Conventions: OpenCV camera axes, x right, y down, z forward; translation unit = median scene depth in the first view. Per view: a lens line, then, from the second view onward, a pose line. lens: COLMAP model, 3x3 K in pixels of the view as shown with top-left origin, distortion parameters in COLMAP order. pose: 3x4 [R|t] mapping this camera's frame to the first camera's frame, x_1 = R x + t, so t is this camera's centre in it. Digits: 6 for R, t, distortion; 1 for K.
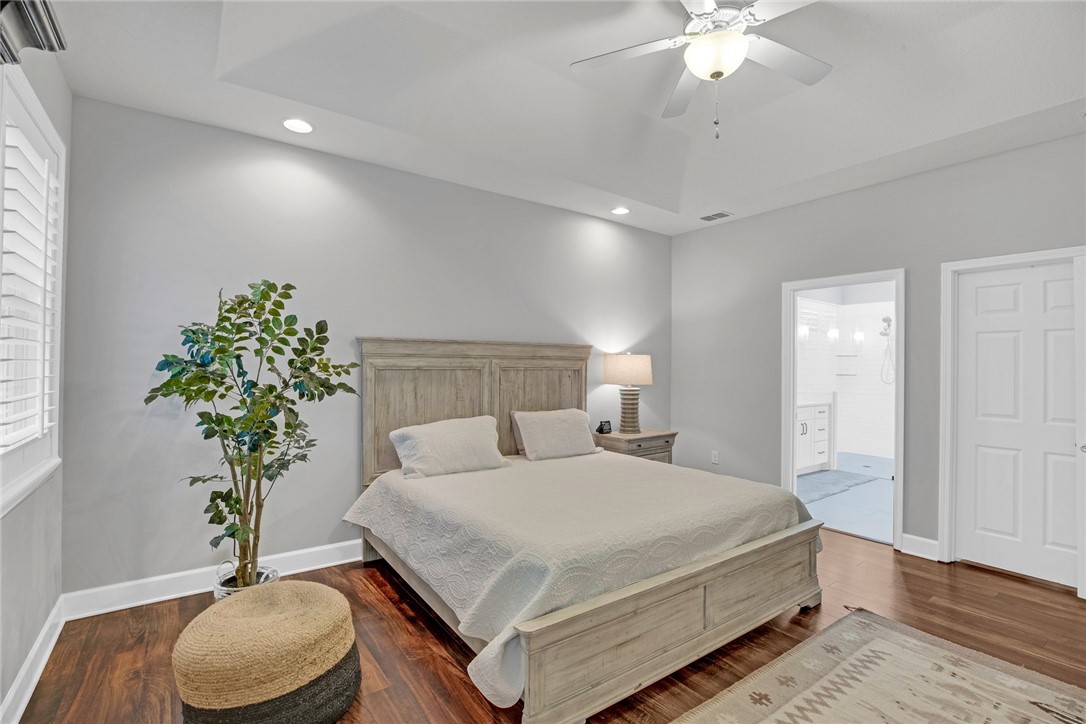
lens RADIAL K [[499.7, 0, 546.4], [0, 499.7, 364.6], [0, 0, 1]] dist [-0.045218, 0.013328]
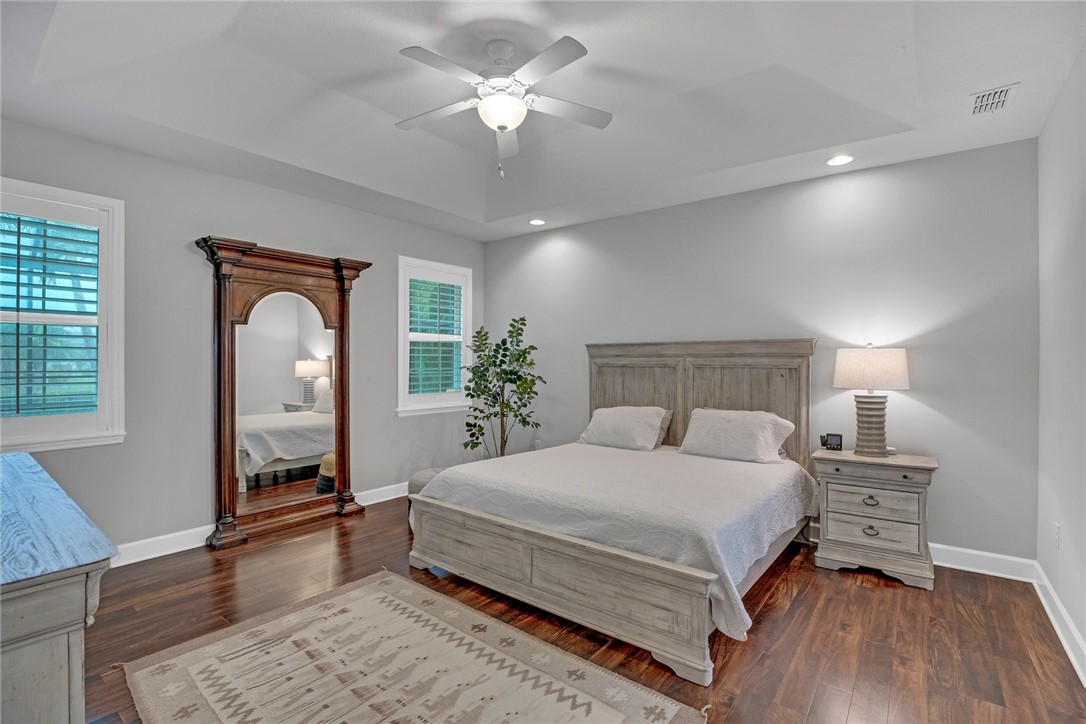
lens RADIAL K [[499.7, 0, 544.6], [0, 499.7, 360.0], [0, 0, 1]] dist [-0.045218, 0.013328]
pose [[0.274998, -0.008318, -0.961409, 0.868559], [0.001439, 0.999965, -0.008239, 0.002859], [0.961444, 0.000882, 0.275001, 0.411925]]
